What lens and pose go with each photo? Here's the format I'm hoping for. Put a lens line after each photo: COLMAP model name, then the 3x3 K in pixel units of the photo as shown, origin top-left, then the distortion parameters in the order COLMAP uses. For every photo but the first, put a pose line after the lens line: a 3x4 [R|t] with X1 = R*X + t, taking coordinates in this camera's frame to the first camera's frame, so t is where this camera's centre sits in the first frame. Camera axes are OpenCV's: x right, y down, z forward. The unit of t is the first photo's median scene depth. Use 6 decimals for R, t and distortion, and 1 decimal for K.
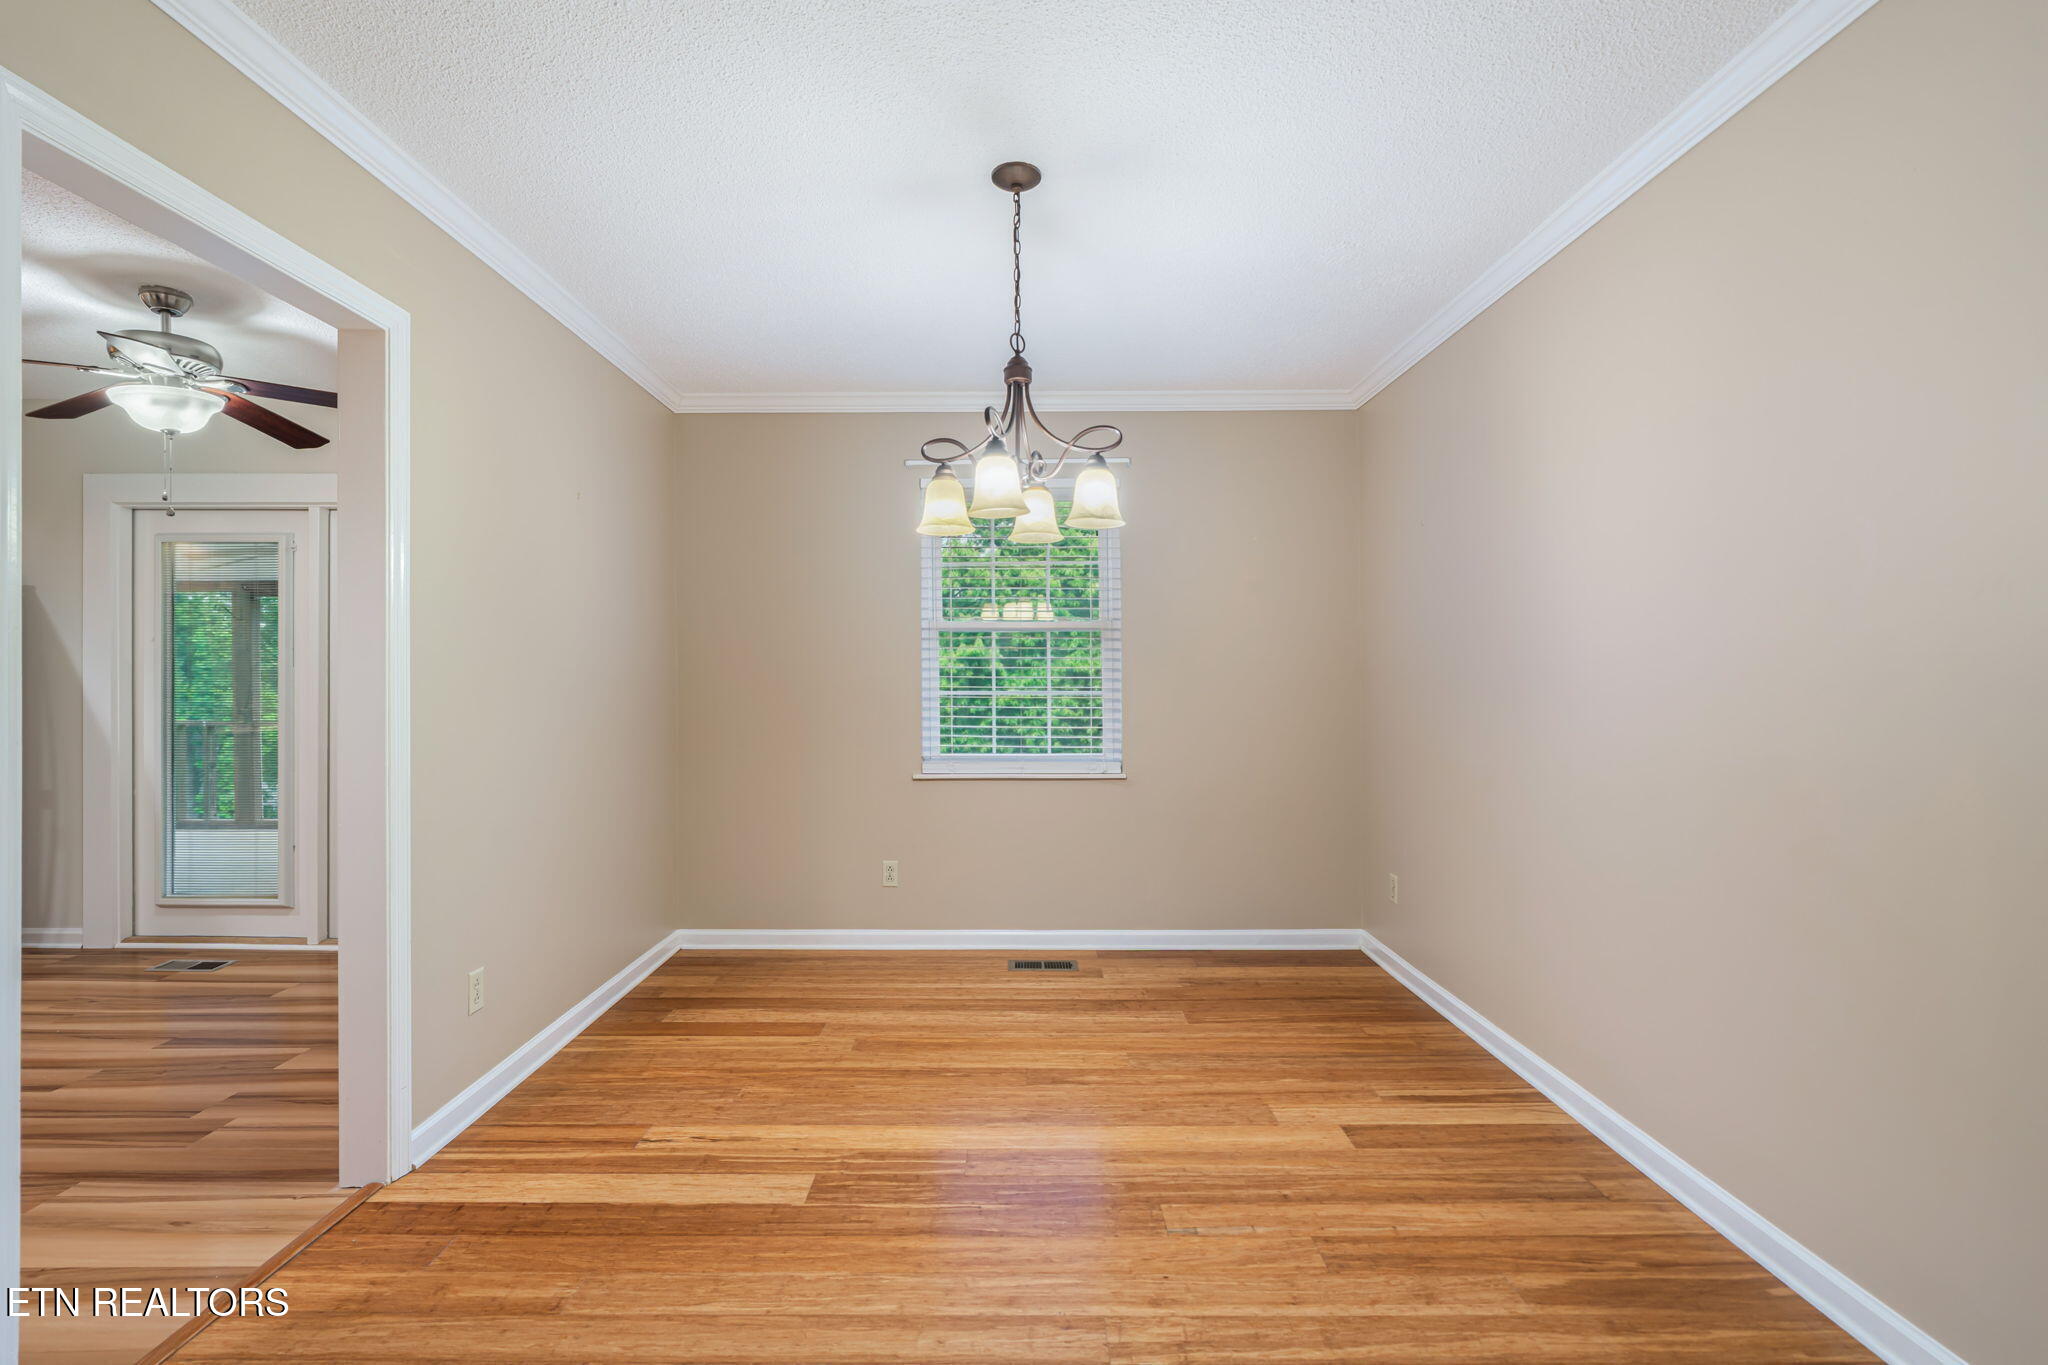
lens RADIAL K [[945.1, 0, 996.1], [0, 945.1, 683.9], [0, 0, 1]] dist [-0.005655, -0.000004]
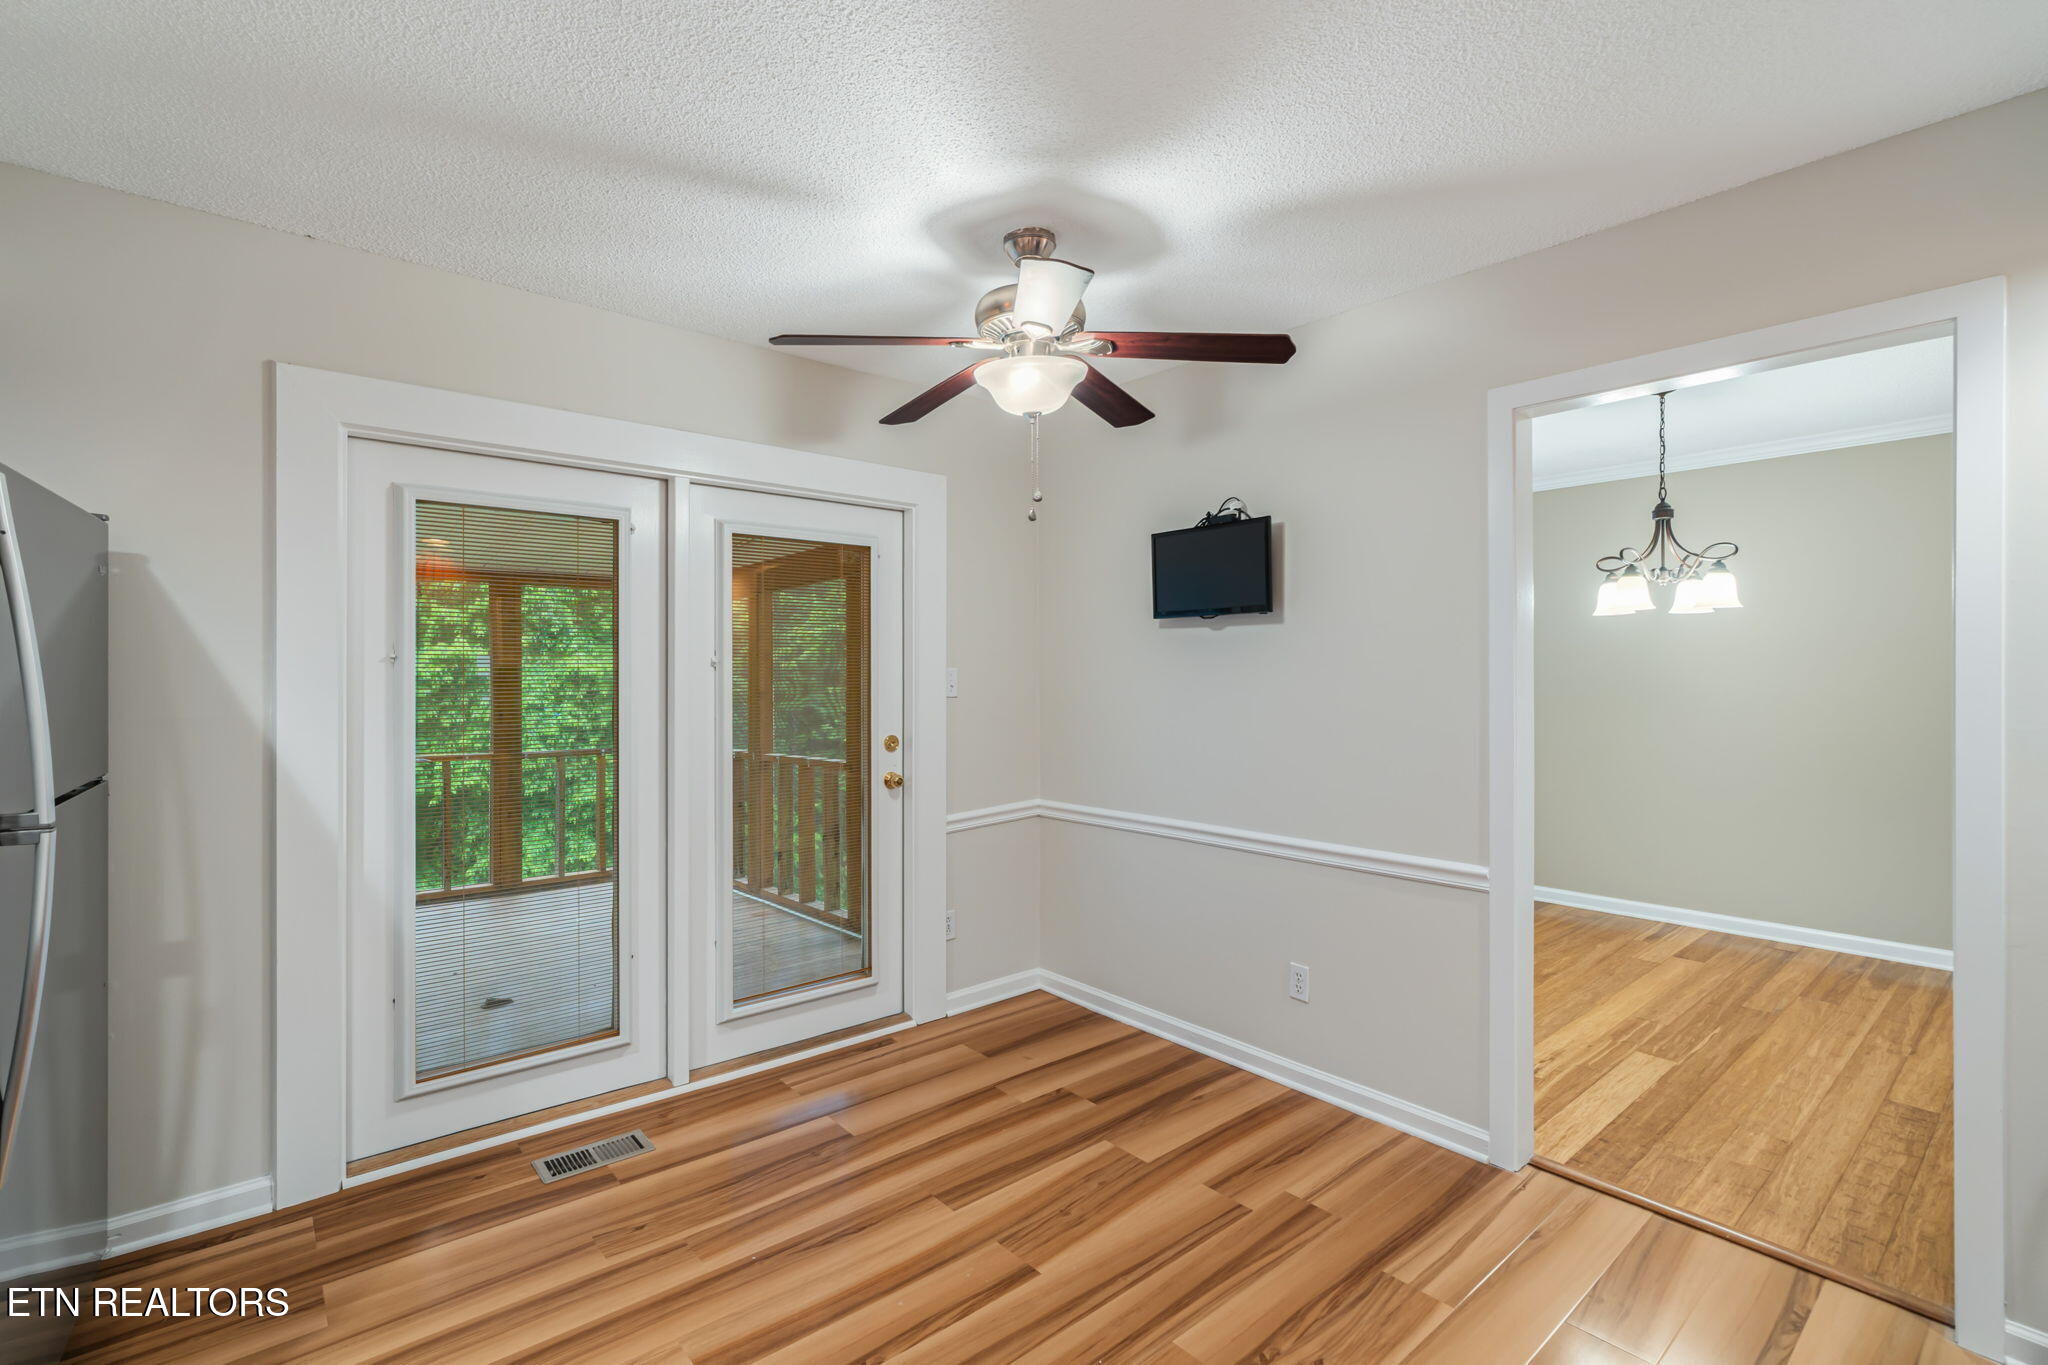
lens RADIAL K [[930.0, 0, 1040.2], [0, 930.0, 675.9], [0, 0, 1]] dist [-0.001688, 0.000171]
pose [[0.752182, -0.000832, 0.658955, -1.795012], [0.005888, 0.999968, -0.005459, -0.052653], [-0.658929, 0.007986, 0.752162, 0.517112]]
